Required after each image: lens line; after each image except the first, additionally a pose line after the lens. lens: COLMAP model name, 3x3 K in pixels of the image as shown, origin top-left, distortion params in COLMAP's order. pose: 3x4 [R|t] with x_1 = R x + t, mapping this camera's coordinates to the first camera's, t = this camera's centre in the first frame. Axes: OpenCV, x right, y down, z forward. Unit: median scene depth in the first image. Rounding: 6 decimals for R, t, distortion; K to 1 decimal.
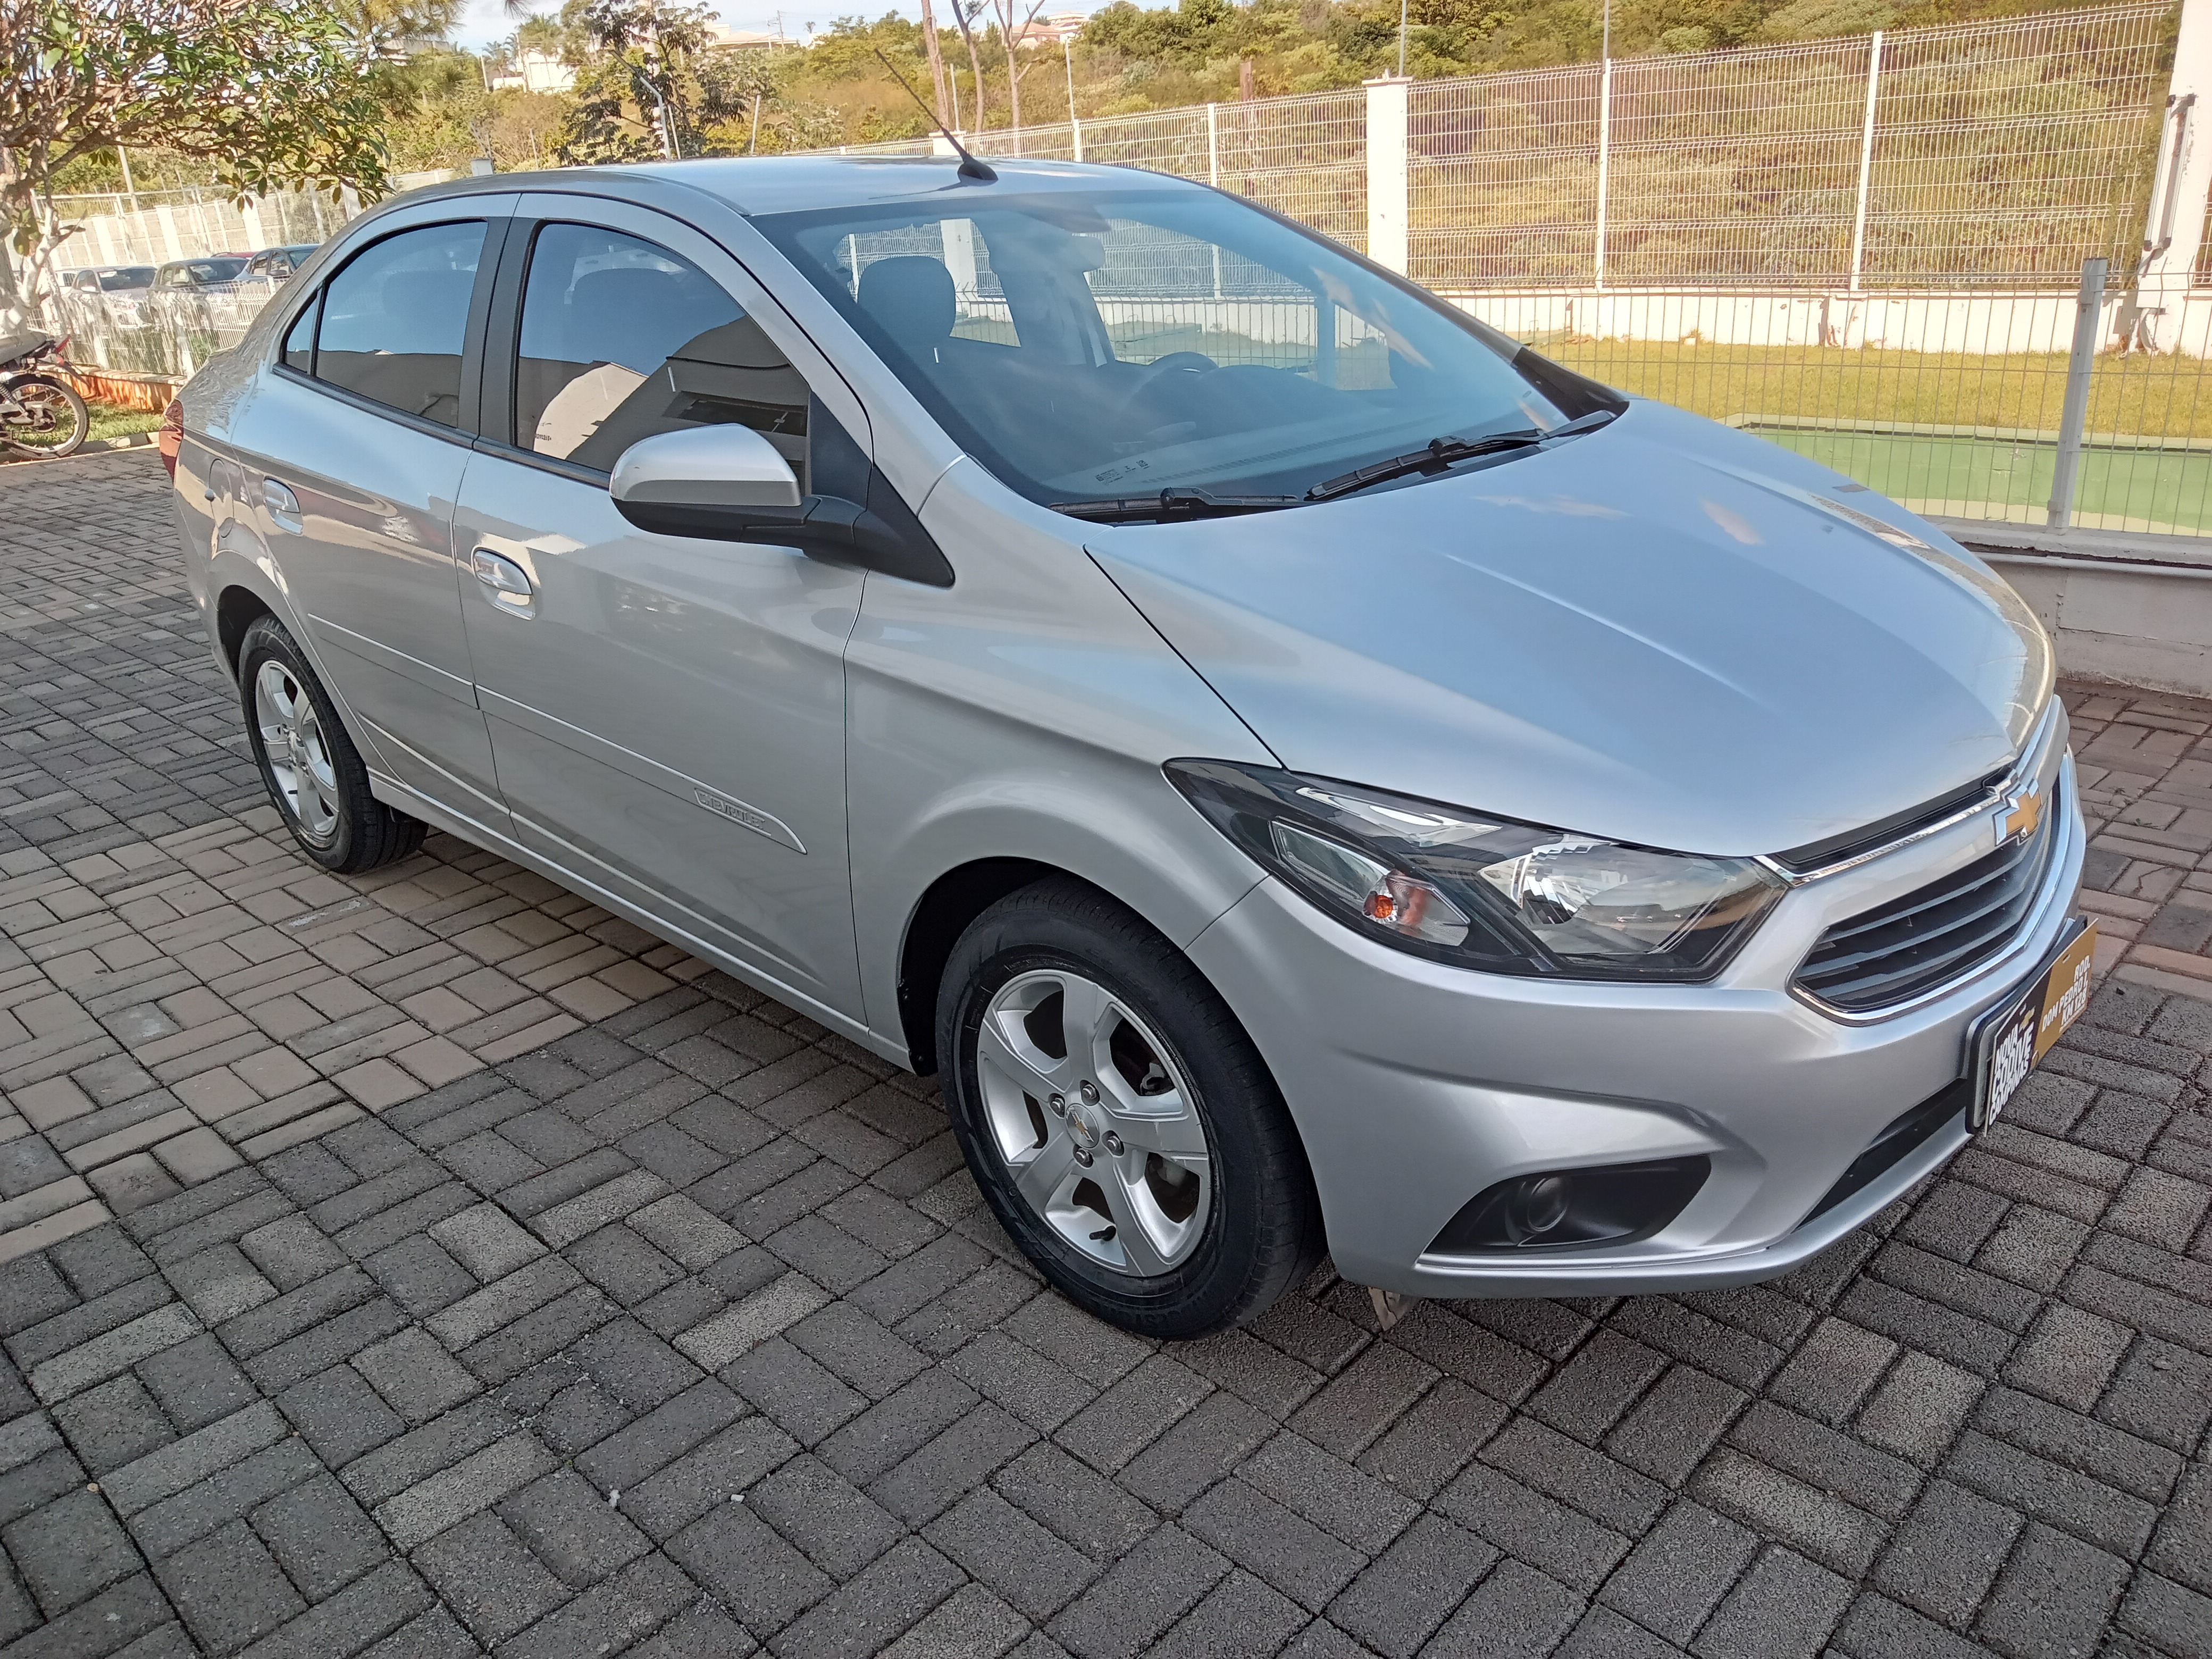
lens RADIAL K [[1616.7, 0, 1106.0], [0, 1616.7, 829.5], [0, 0, 1]] dist [0.045721, -0.069616]
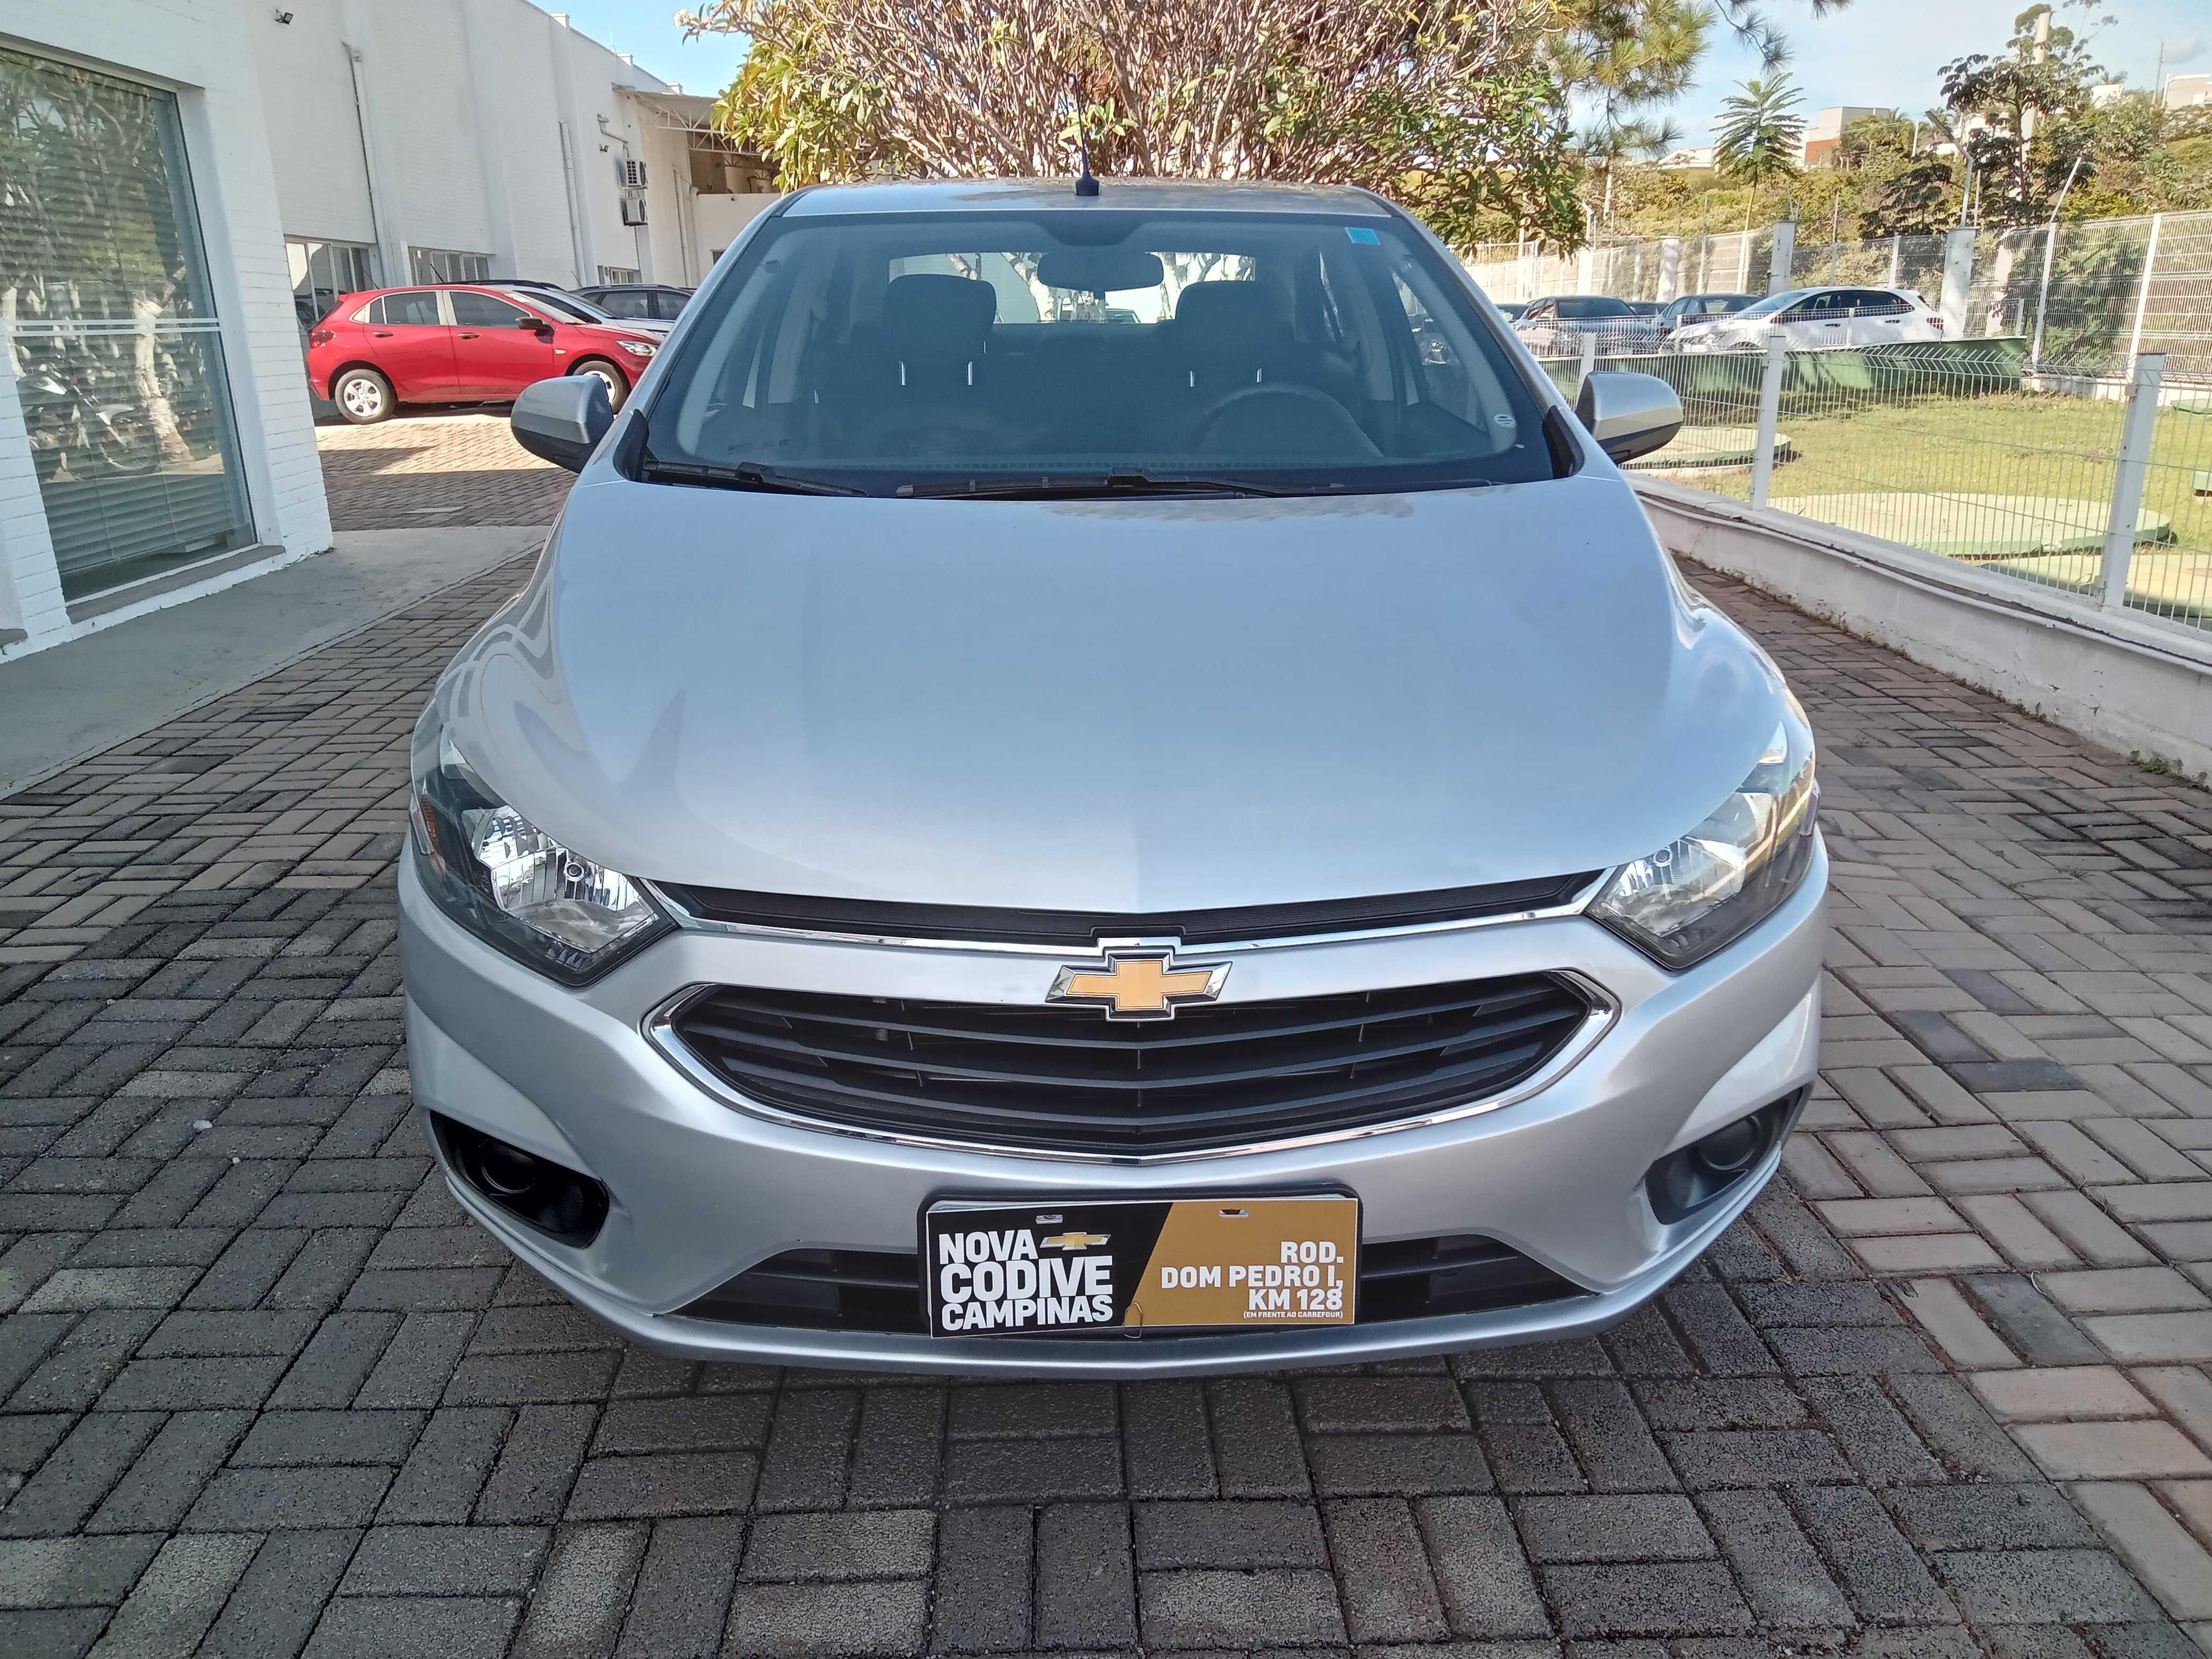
lens RADIAL K [[1658.9, 0, 1106.0], [0, 1658.9, 829.5], [0, 0, 1]] dist [-0.001465, 0.000200]
pose [[0.720459, 0.262230, -0.642008, 0.782589], [-0.288506, 0.955174, 0.066384, -0.097729], [0.630638, 0.137396, 0.763819, 0.286612]]
